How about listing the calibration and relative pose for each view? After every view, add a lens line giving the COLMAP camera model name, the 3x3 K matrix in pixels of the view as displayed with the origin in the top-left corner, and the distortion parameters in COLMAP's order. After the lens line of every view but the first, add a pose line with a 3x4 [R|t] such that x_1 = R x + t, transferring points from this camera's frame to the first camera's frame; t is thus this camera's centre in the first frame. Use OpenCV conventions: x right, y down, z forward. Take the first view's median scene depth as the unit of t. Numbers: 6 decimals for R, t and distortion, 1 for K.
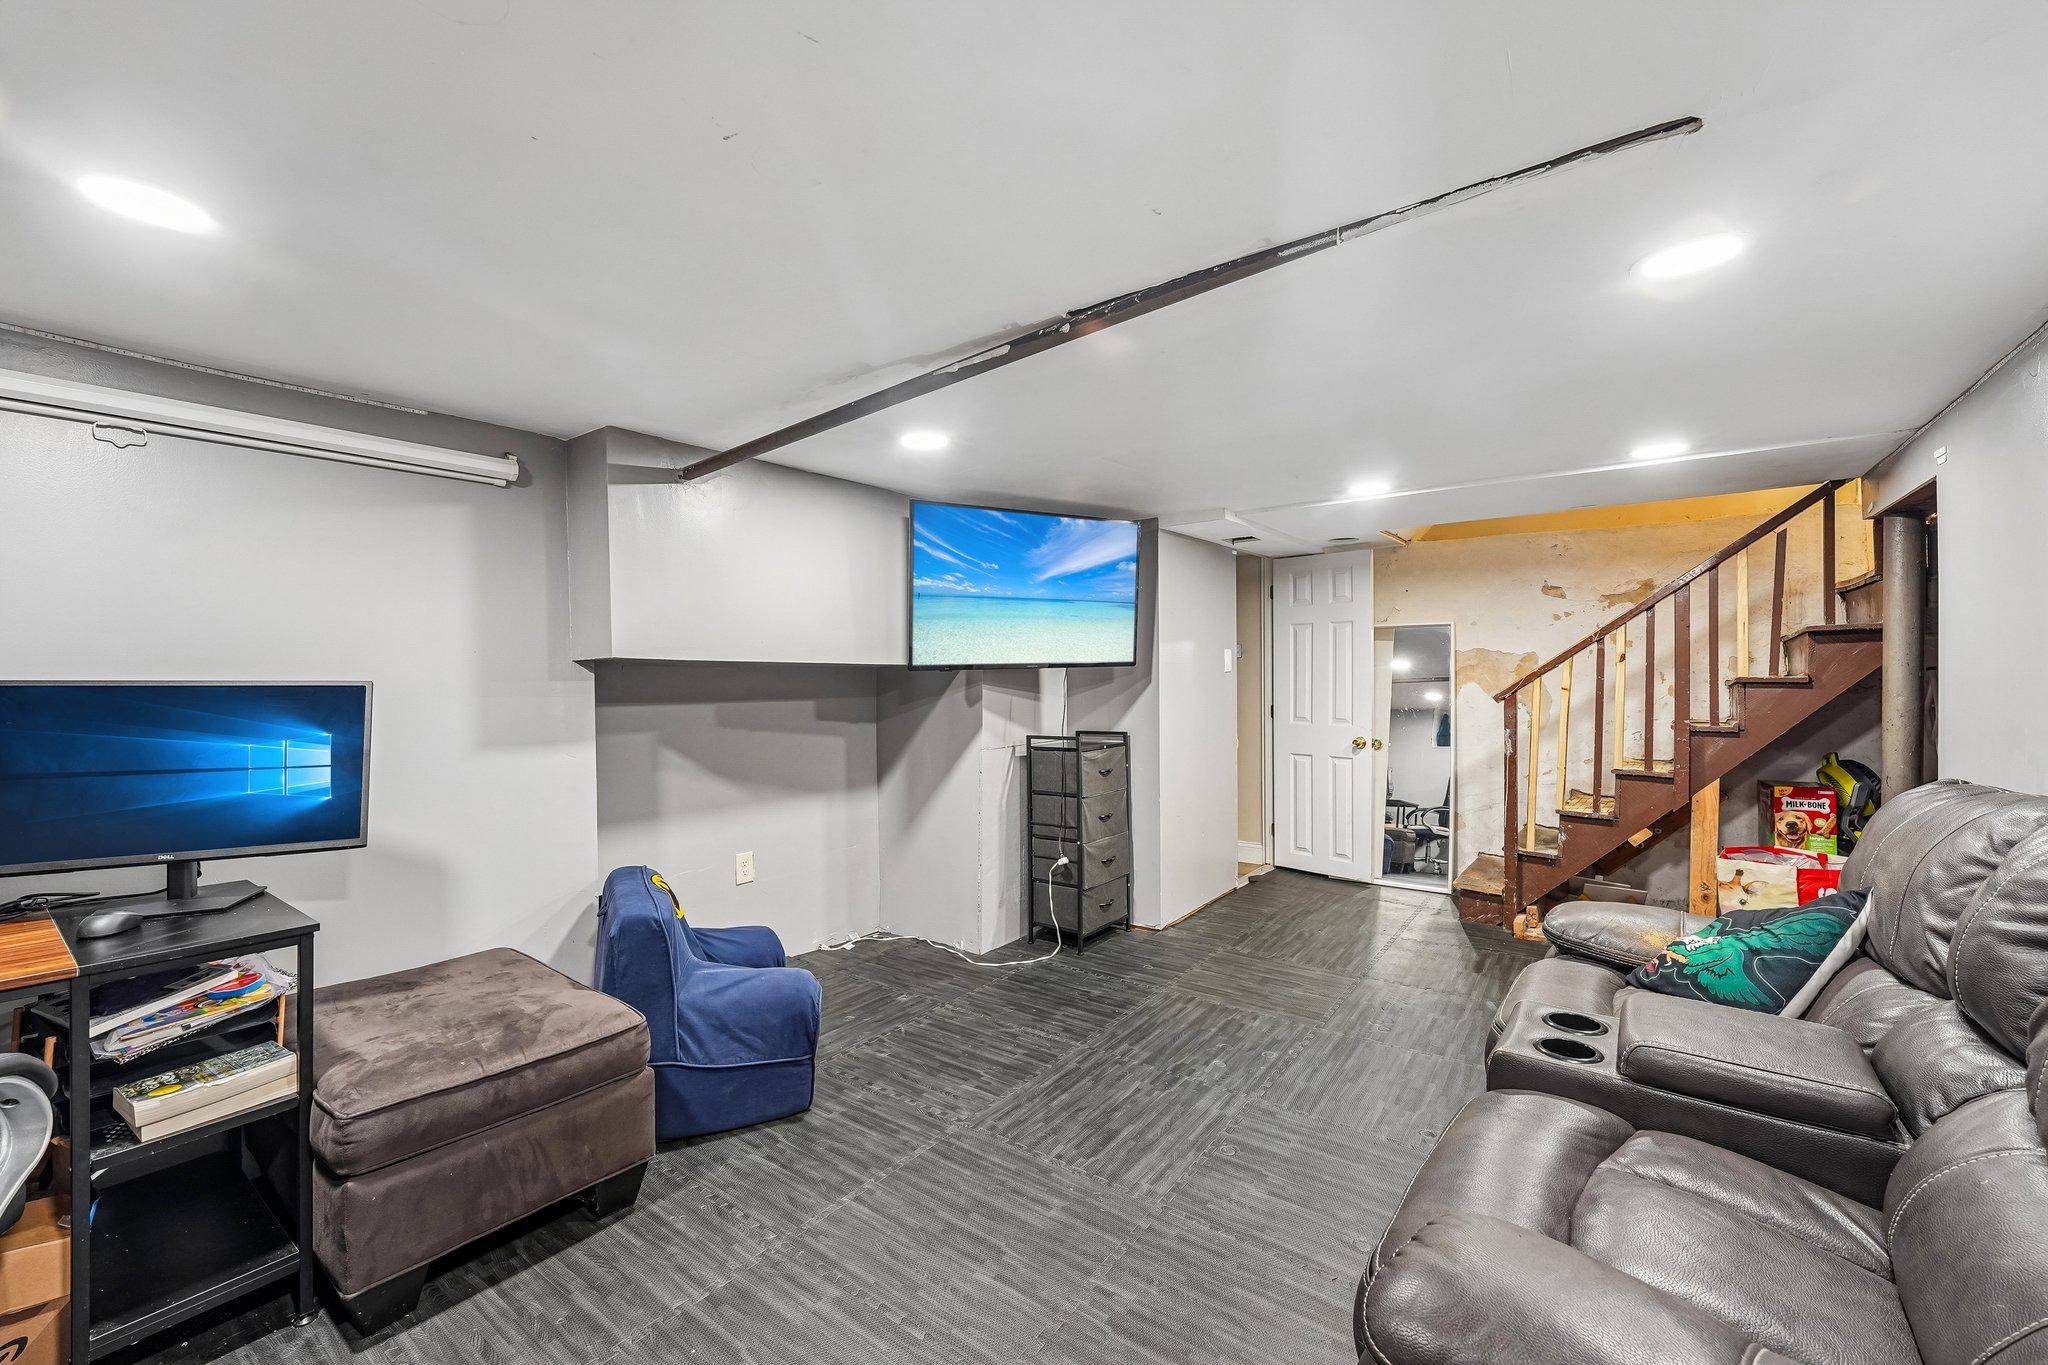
lens RADIAL K [[832.3, 0, 1021.7], [0, 832.3, 675.4], [0, 0, 1]] dist [-0.004401, -0.000115]
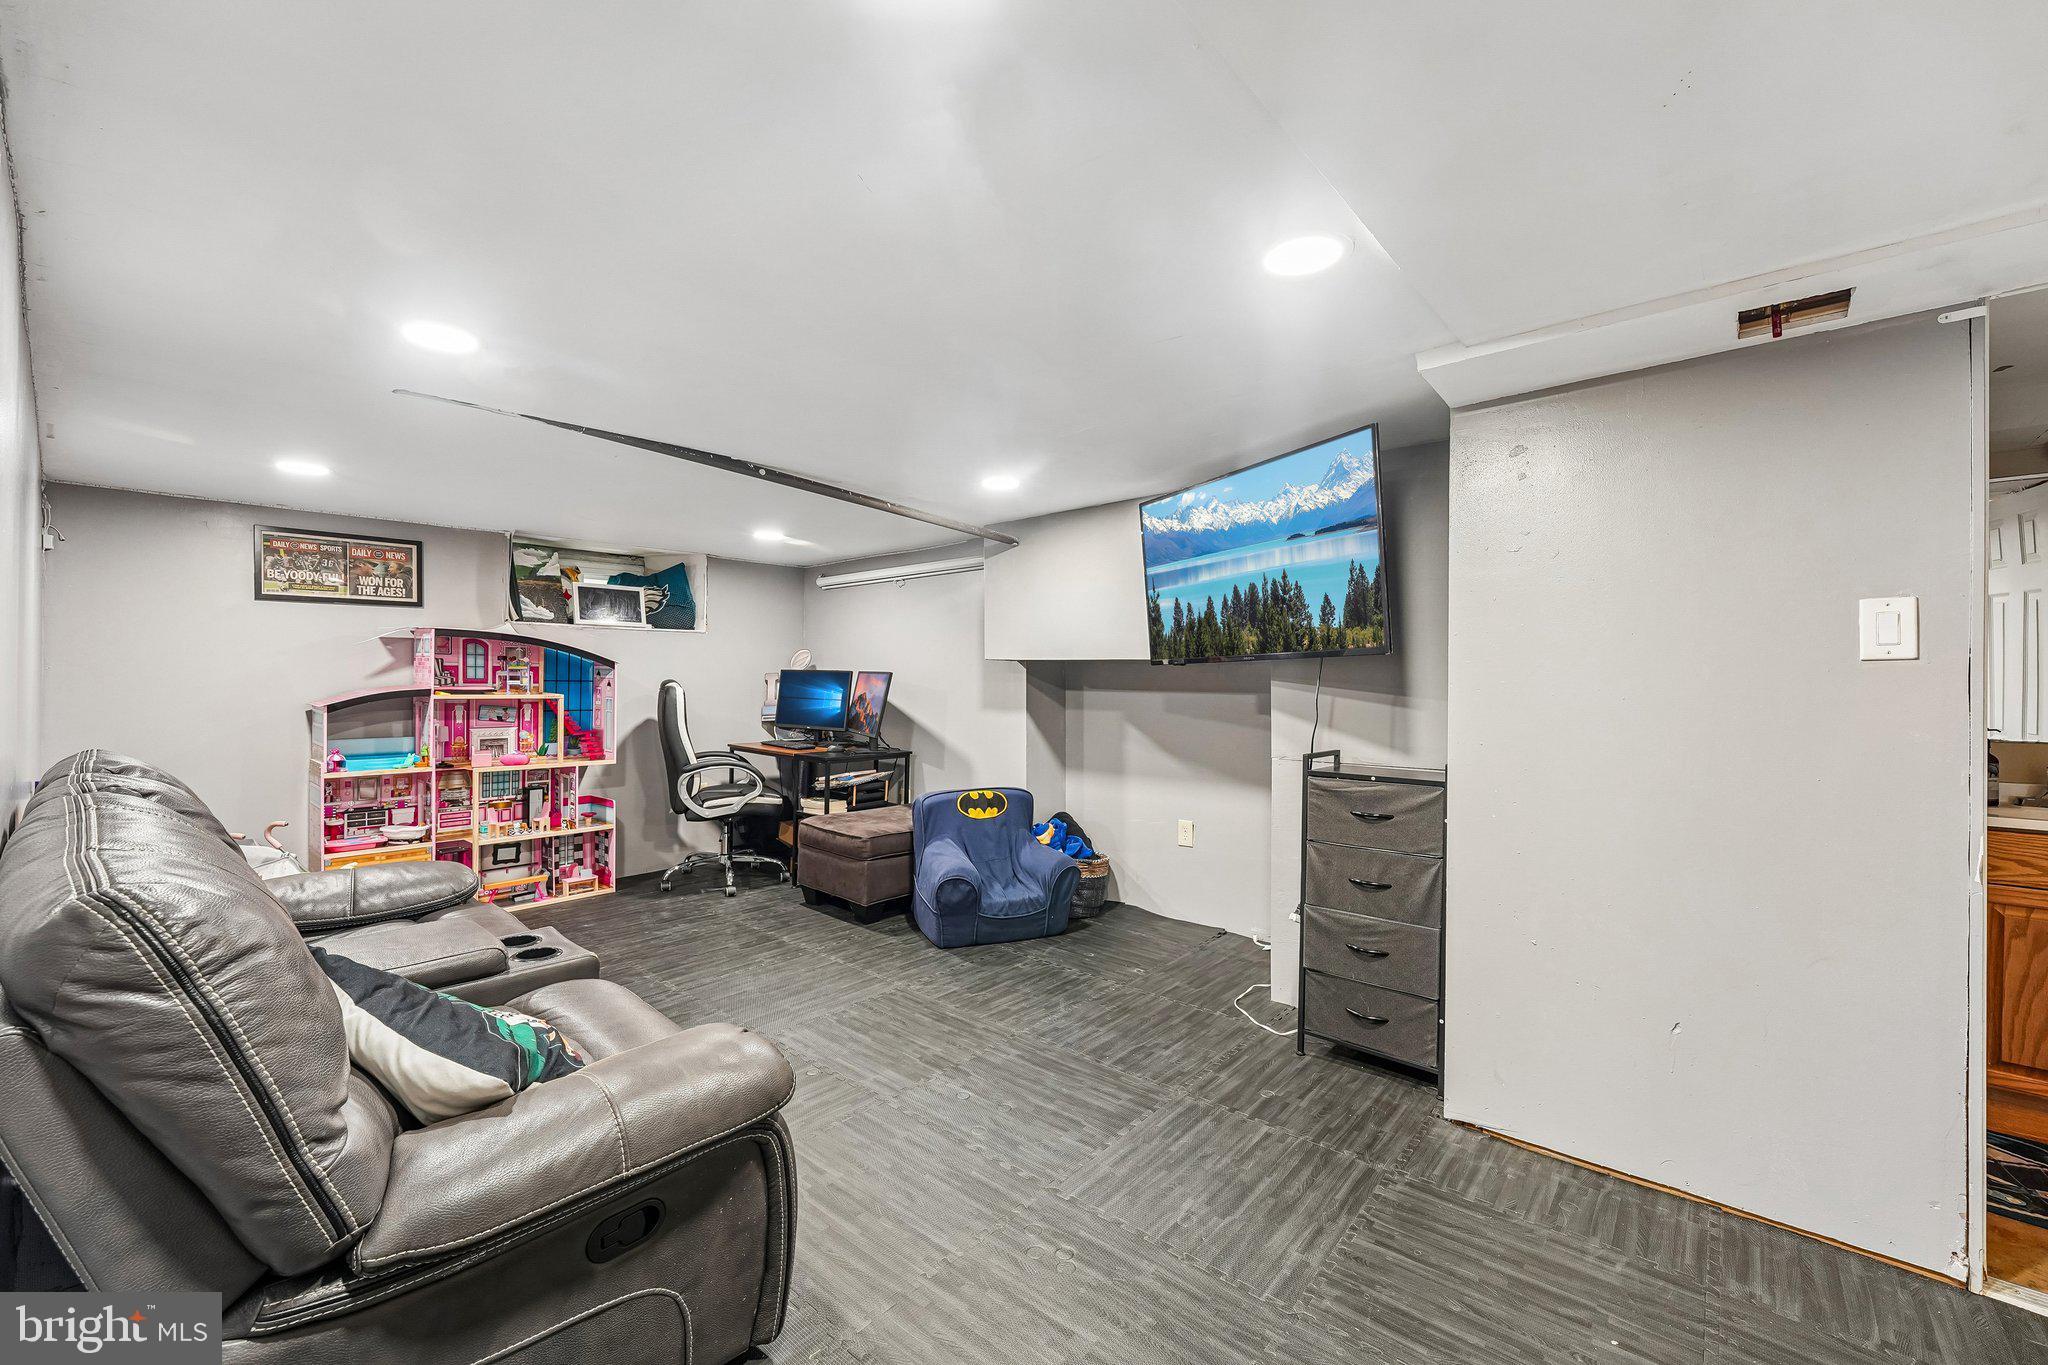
lens RADIAL K [[832.3, 0, 1020.3], [0, 832.3, 680.2], [0, 0, 1]] dist [-0.004401, -0.000115]
pose [[-0.085913, 0.004894, -0.996291, 1.090654], [-0.010337, 0.999930, 0.005803, 0.011926], [0.996249, 0.010798, -0.085857, 1.097008]]
